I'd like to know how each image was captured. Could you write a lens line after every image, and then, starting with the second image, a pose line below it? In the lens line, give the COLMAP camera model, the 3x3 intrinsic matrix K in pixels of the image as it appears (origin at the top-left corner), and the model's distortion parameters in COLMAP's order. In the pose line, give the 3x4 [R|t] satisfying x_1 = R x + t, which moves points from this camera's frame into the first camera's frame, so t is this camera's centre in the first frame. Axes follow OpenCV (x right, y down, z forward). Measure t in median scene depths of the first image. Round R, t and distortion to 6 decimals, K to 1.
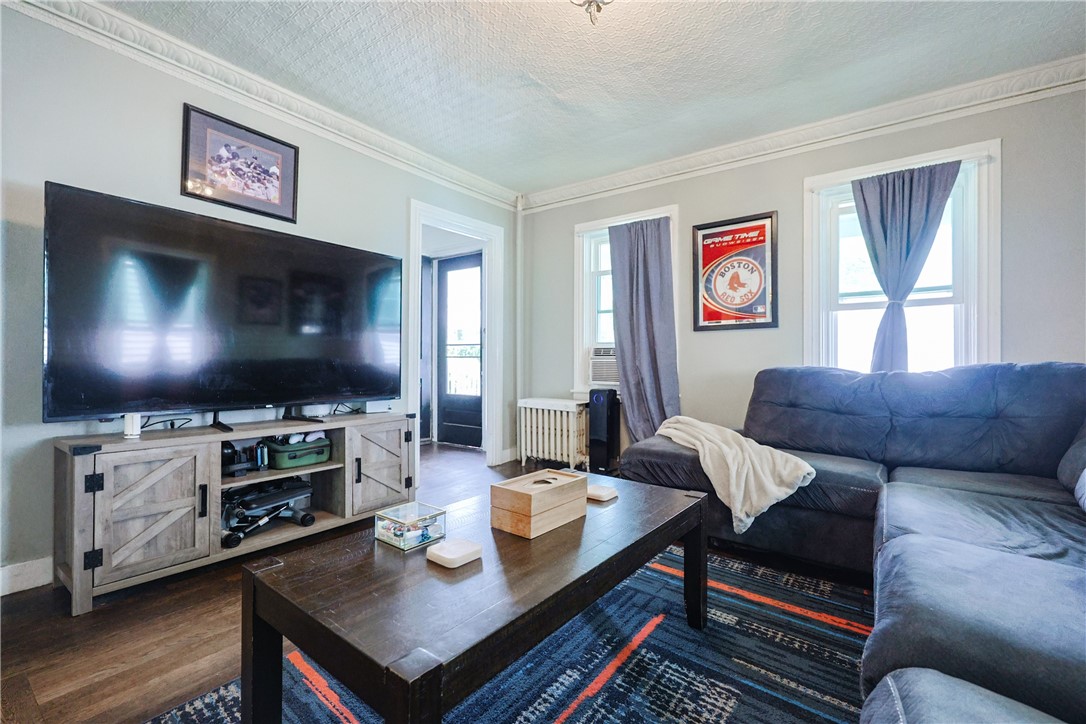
lens RADIAL K [[472.3, 0, 547.1], [0, 472.3, 360.5], [0, 0, 1]] dist [-0.002446, 0.000286]
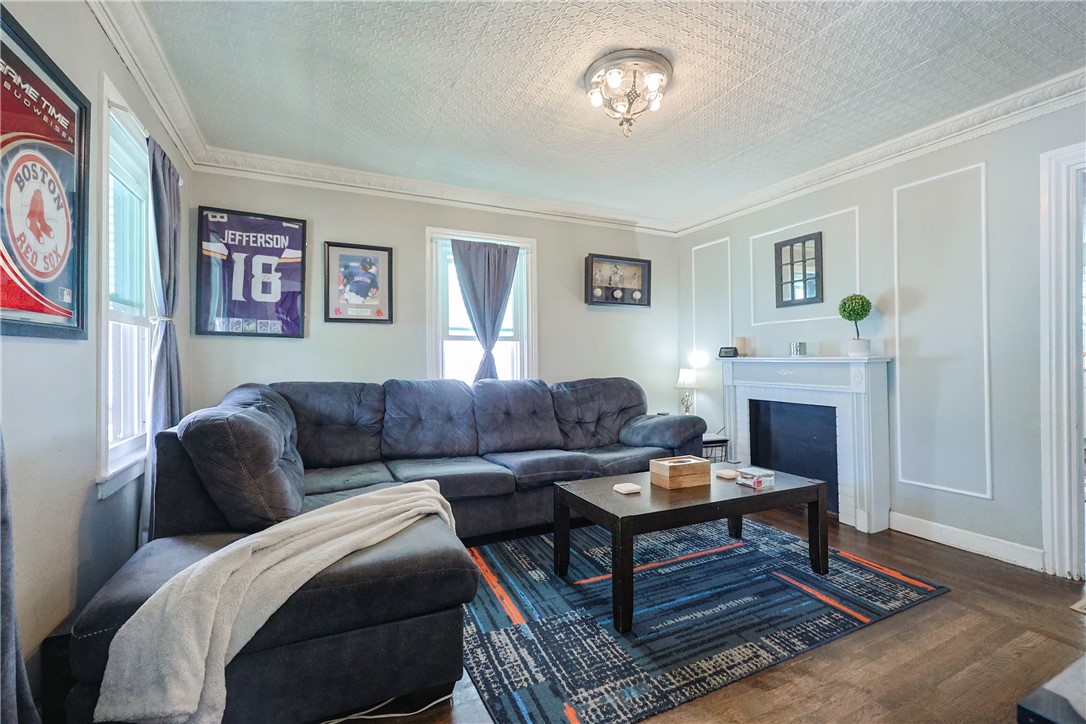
lens RADIAL K [[472.3, 0, 549.0], [0, 472.3, 361.2], [0, 0, 1]] dist [-0.002446, 0.000286]
pose [[-0.887342, -0.003604, 0.461097, -0.160511], [-0.002387, 0.999992, 0.003223, -0.050526], [-0.461105, 0.001759, -0.887344, 1.163953]]
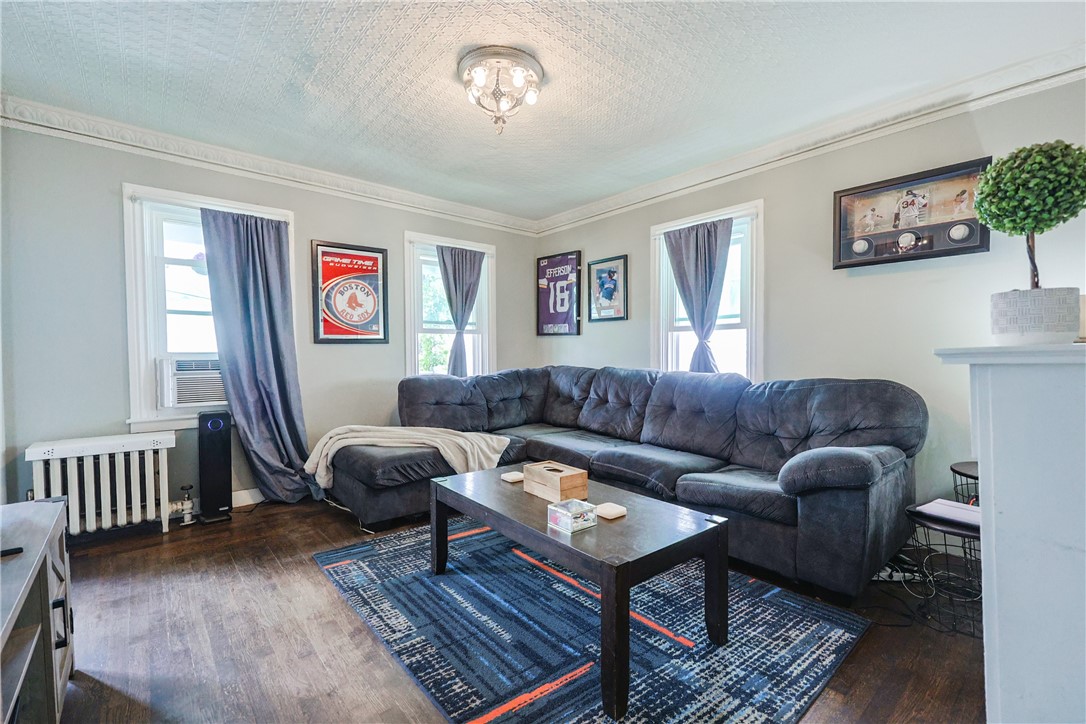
lens RADIAL K [[472.3, 0, 562.9], [0, 472.3, 365.8], [0, 0, 1]] dist [-0.002446, 0.000286]
pose [[0.207035, -0.034396, 0.977729, -0.619005], [-0.000290, 0.999380, 0.035219, -0.053407], [-0.978333, -0.007575, 0.206897, 0.279708]]
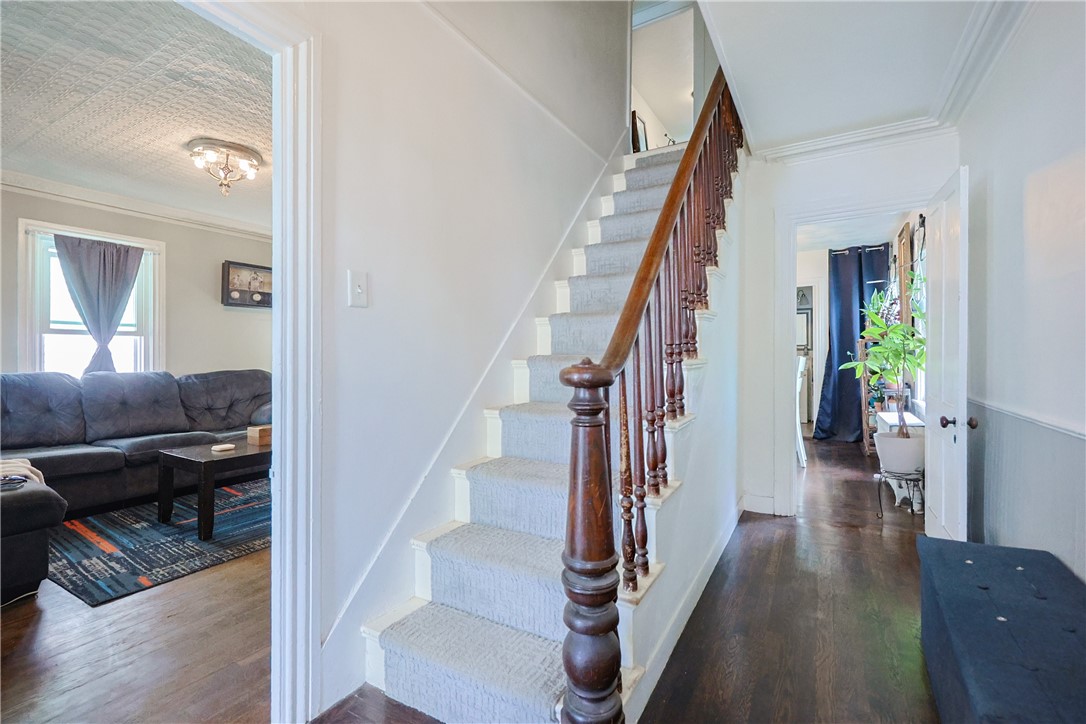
lens RADIAL K [[472.3, 0, 541.2], [0, 472.3, 352.8], [0, 0, 1]] dist [-0.002446, 0.000286]
pose [[-0.994789, -0.011654, -0.101283, -0.489572], [-0.011201, 0.999925, -0.005038, -0.057682], [0.101334, -0.003877, -0.994845, 1.519878]]
